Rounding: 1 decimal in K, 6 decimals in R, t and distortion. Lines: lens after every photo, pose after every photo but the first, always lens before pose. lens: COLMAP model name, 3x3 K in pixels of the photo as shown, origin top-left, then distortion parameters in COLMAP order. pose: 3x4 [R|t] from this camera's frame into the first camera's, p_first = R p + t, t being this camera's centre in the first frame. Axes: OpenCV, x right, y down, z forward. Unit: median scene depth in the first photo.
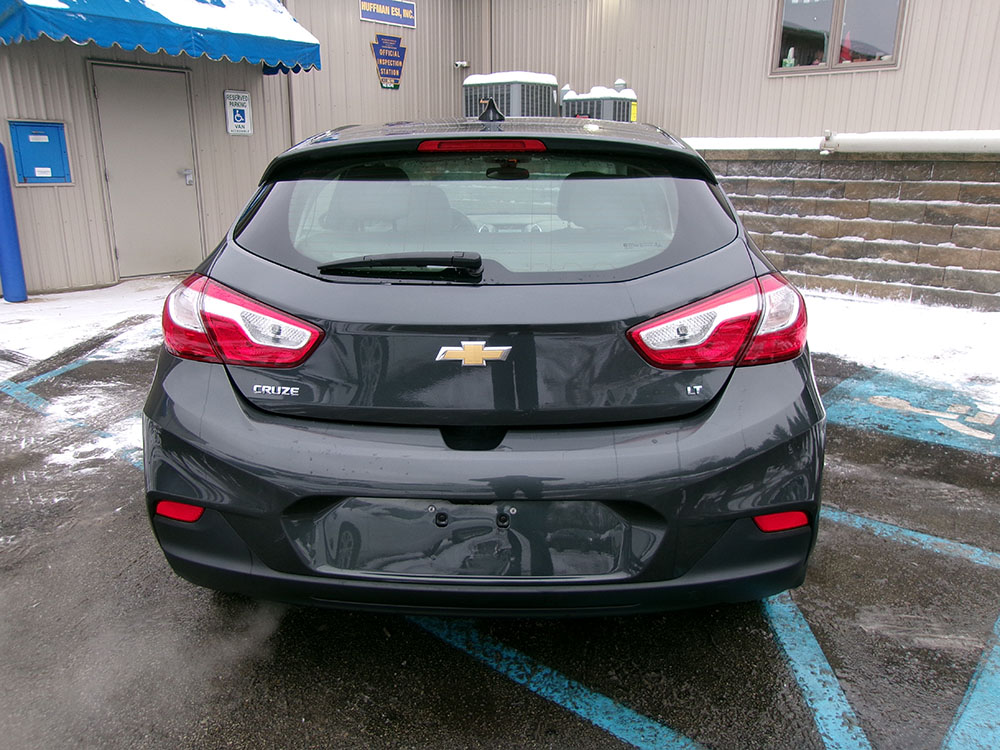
lens RADIAL K [[769.8, 0, 500.8], [0, 769.8, 370.5], [0, 0, 1]] dist [-0.020317, 0.044458]
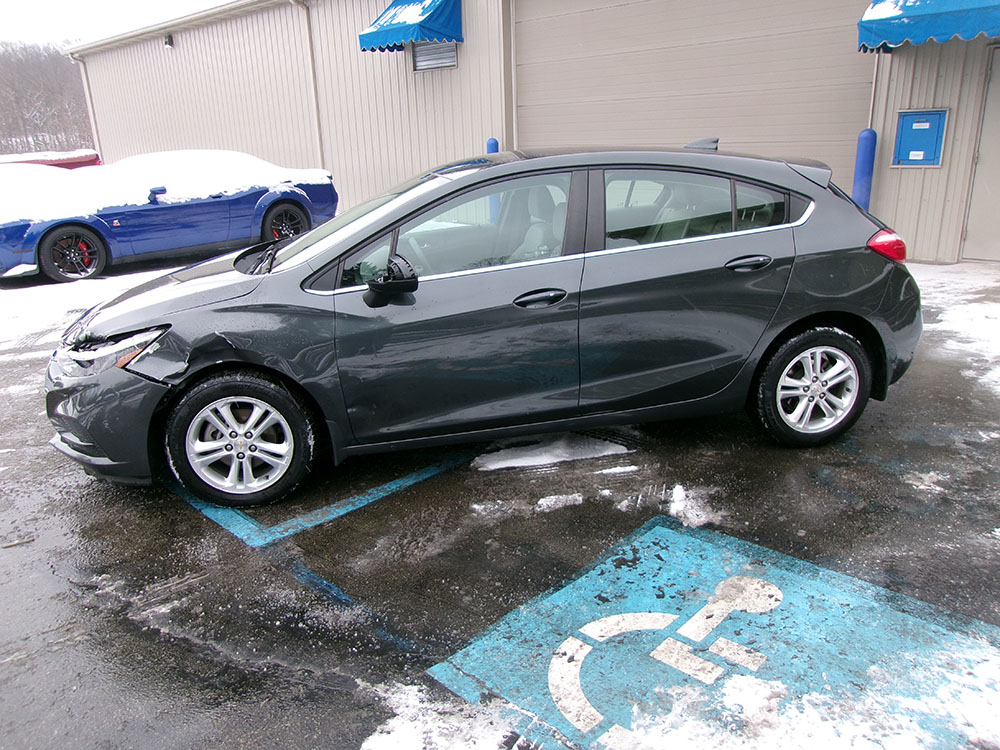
lens RADIAL K [[769.8, 0, 500.5], [0, 769.8, 378.0], [0, 0, 1]] dist [-0.020317, 0.044458]
pose [[-0.047098, 0.300472, -0.952627, 0.663977], [-0.233638, 0.923918, 0.302968, -0.163591], [0.971182, 0.236839, 0.026687, 0.475056]]
